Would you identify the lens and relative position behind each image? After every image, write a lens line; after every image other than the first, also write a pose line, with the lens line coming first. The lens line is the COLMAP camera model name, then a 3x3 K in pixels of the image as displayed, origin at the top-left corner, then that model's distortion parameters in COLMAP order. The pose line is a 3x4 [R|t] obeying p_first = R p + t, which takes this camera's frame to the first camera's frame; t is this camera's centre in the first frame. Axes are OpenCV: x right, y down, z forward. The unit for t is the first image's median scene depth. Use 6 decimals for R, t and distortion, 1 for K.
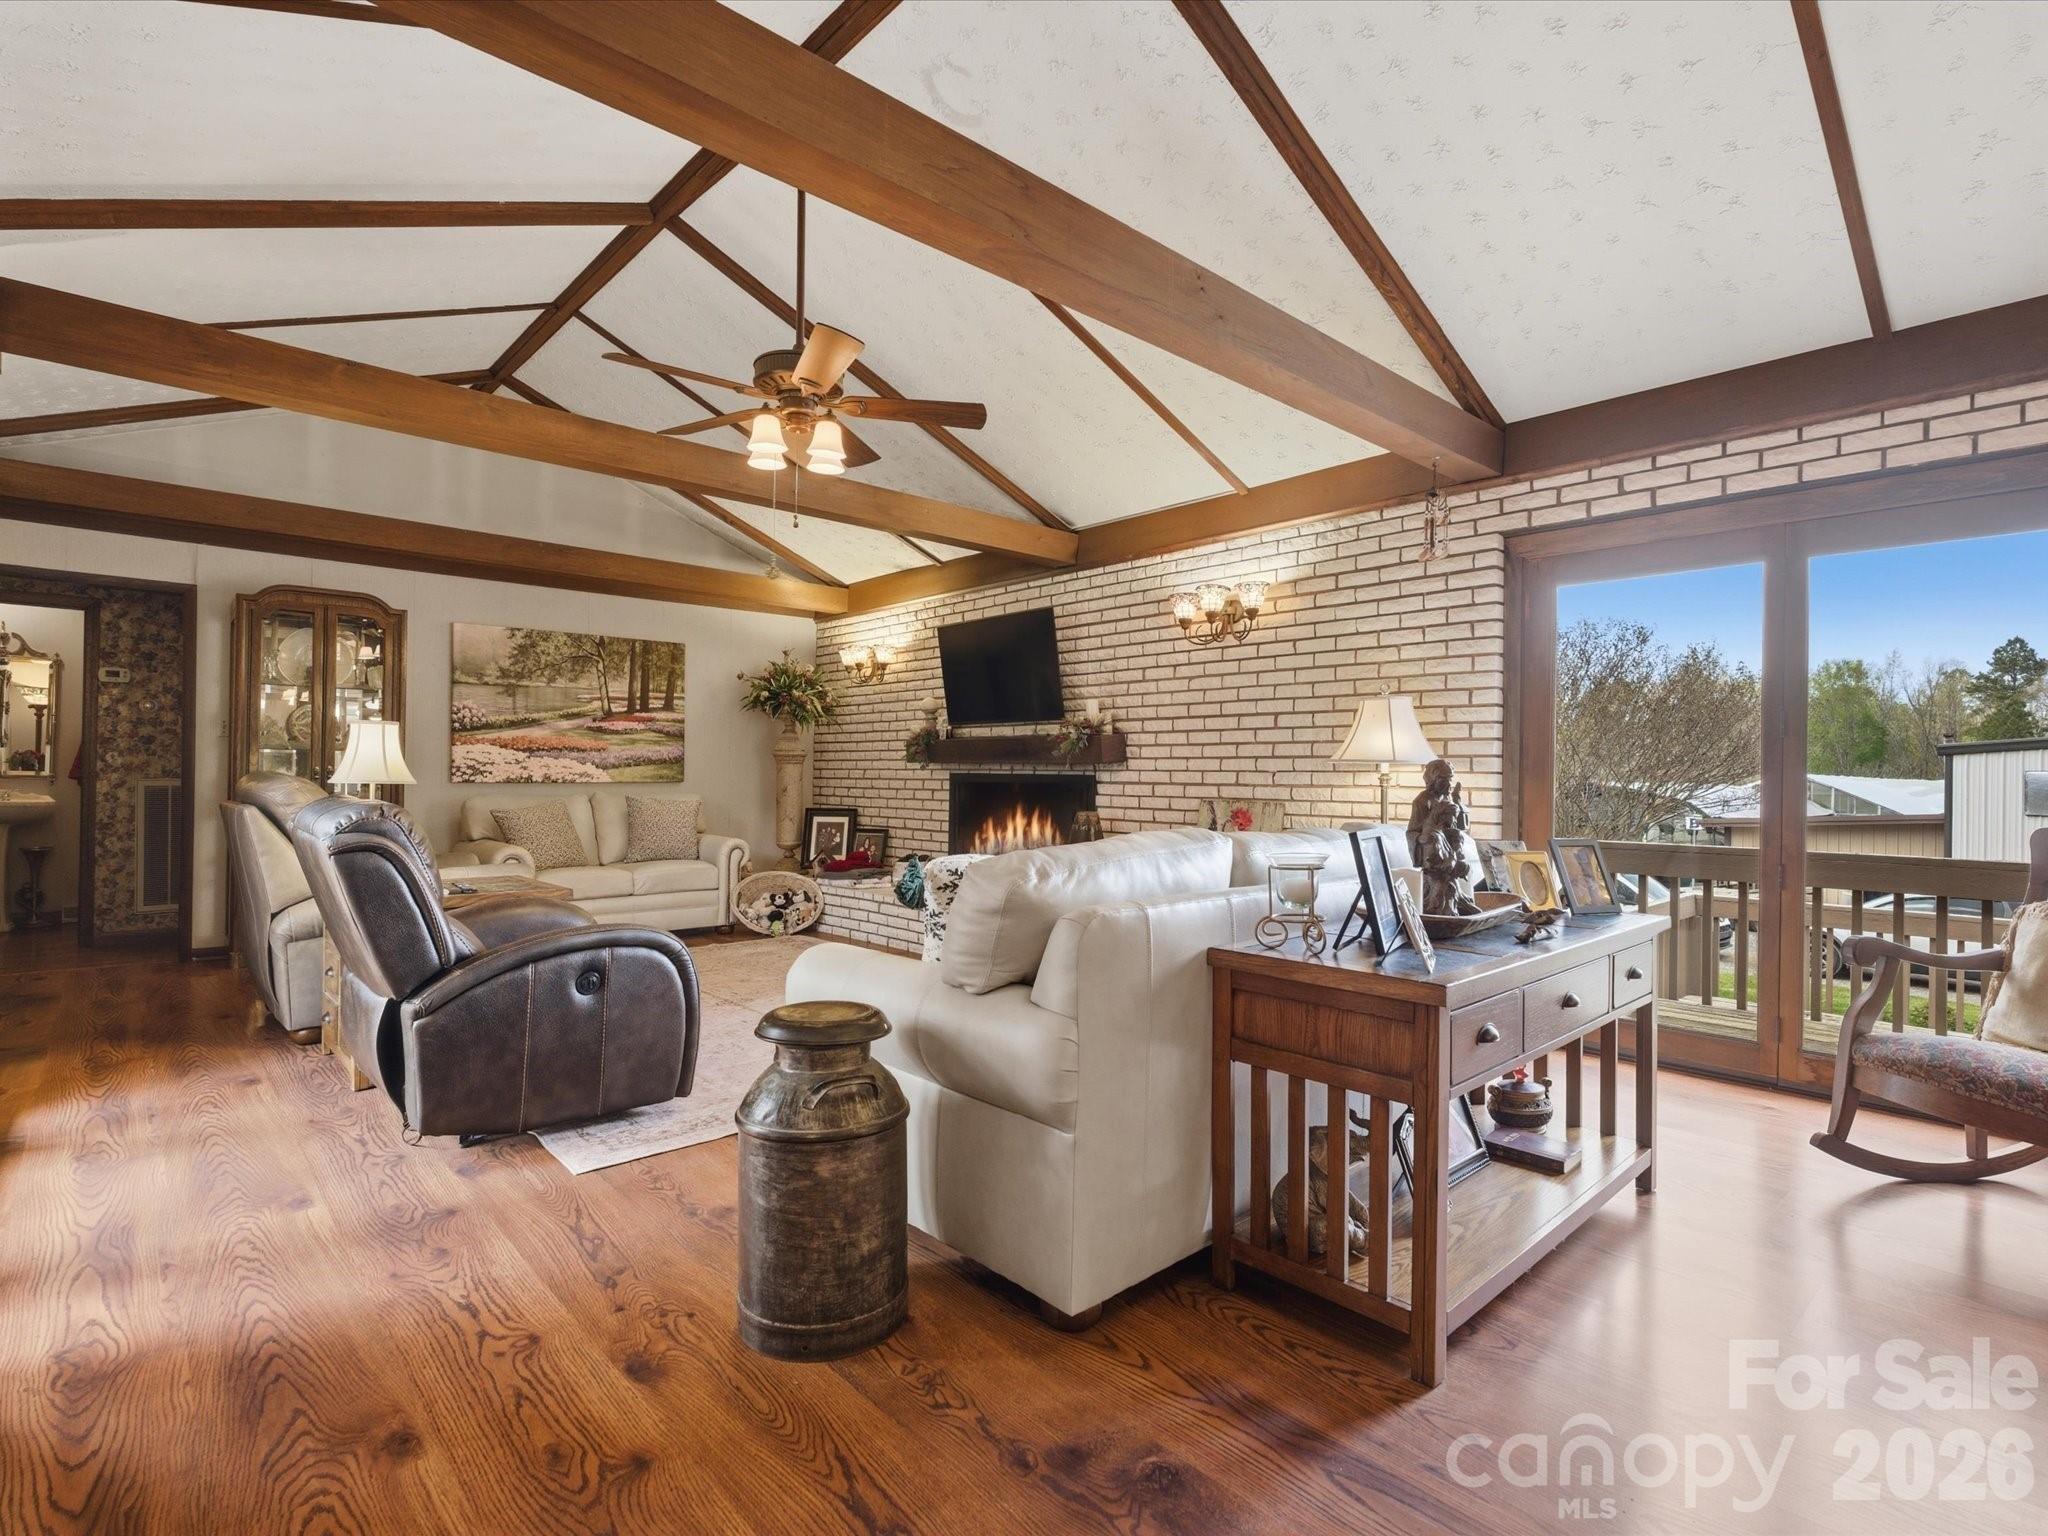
lens RADIAL K [[1001.5, 0, 1021.2], [0, 1001.5, 765.5], [0, 0, 1]] dist [-0.010776, 0.002938]
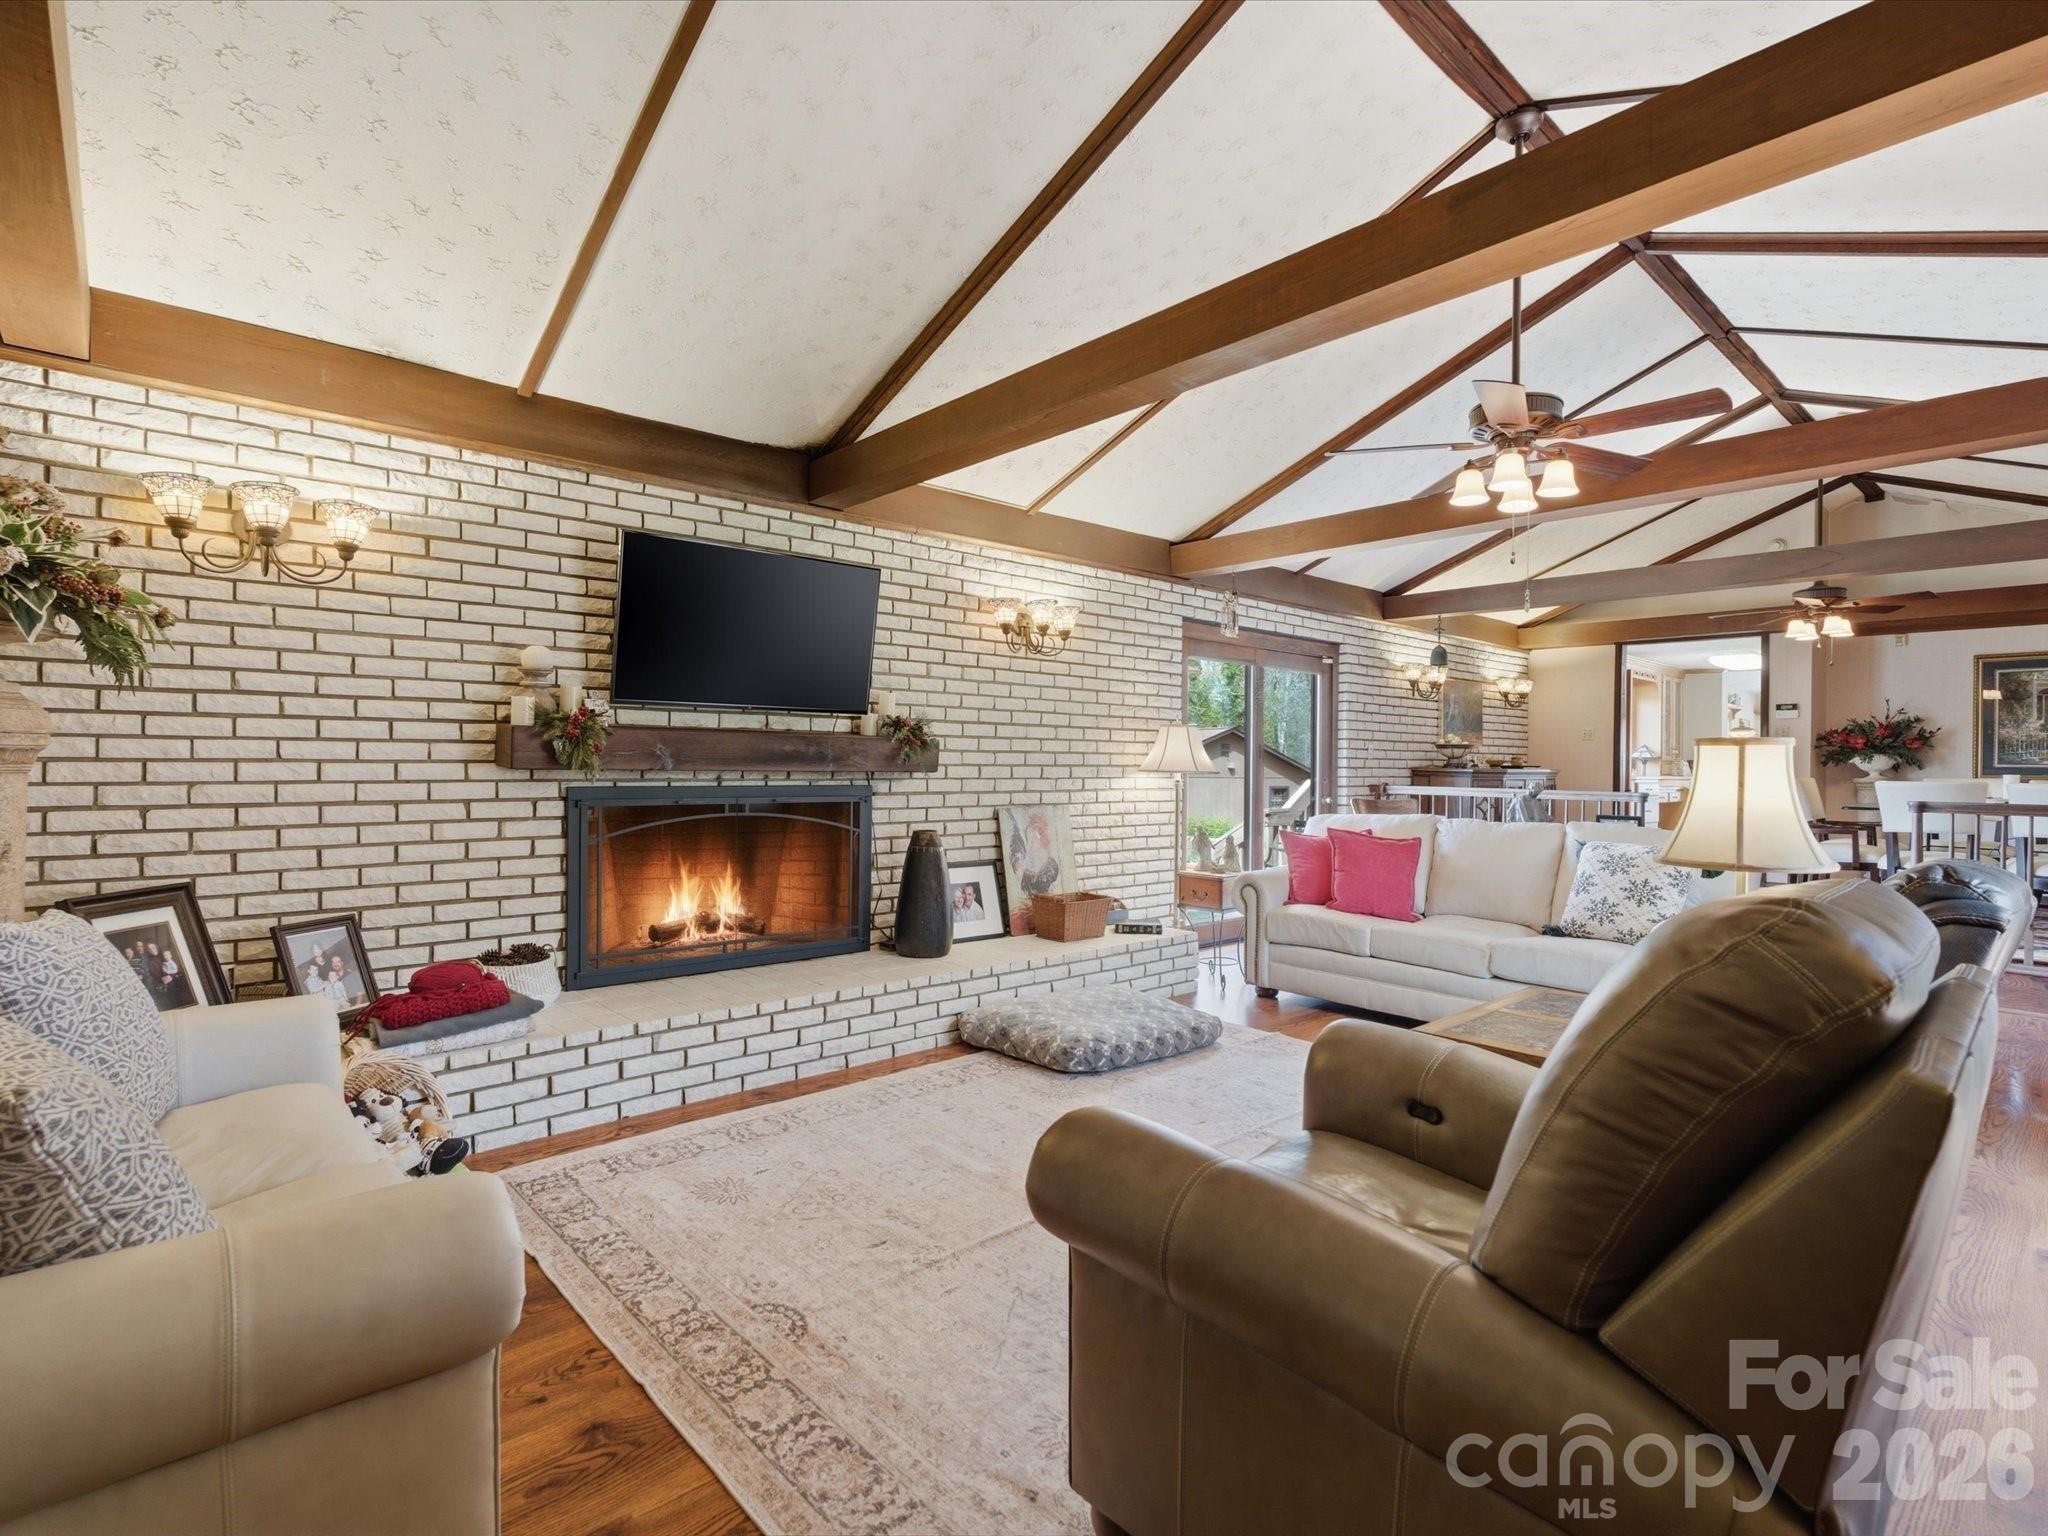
lens RADIAL K [[1001.5, 0, 1033.9], [0, 1001.5, 768.9], [0, 0, 1]] dist [-0.010776, 0.002938]
pose [[0.004942, -0.011236, 0.999925, -0.748418], [-0.012837, 0.999854, 0.011299, -0.014500], [-0.999905, -0.012892, 0.004797, 0.890716]]
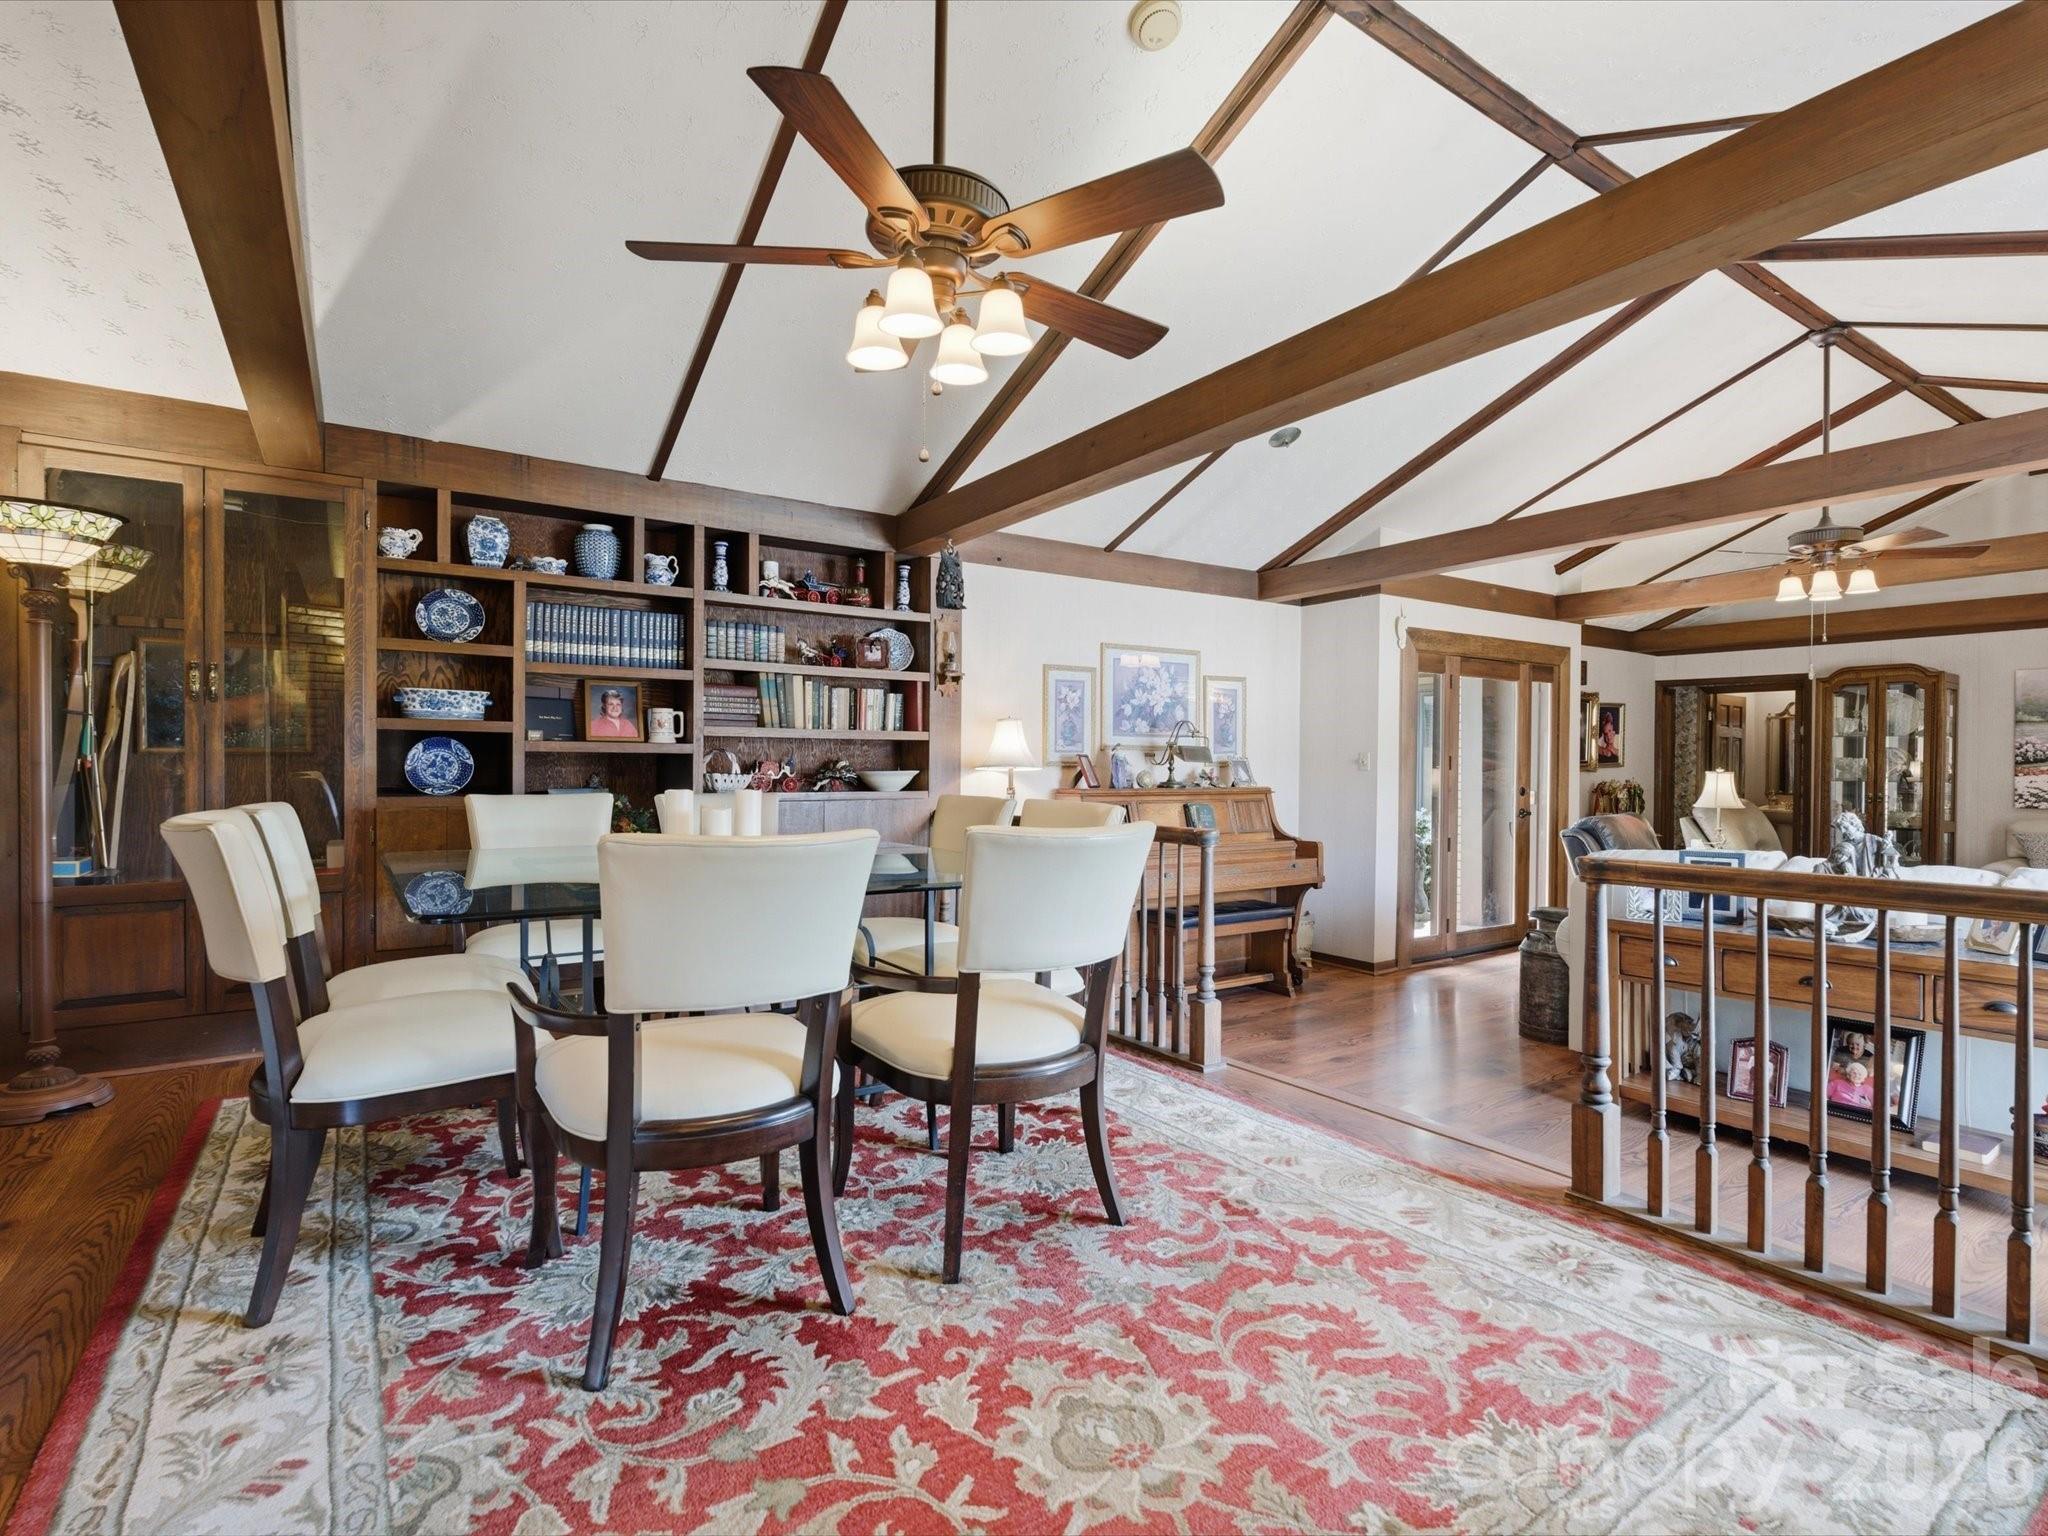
lens RADIAL K [[1001.5, 0, 1022.1], [0, 1001.5, 770.3], [0, 0, 1]] dist [-0.010776, 0.002938]
pose [[-0.145448, 0.002927, -0.989362, 0.852764], [-0.010001, 0.999940, 0.004429, -0.023410], [0.989315, 0.010539, -0.145410, 0.025773]]
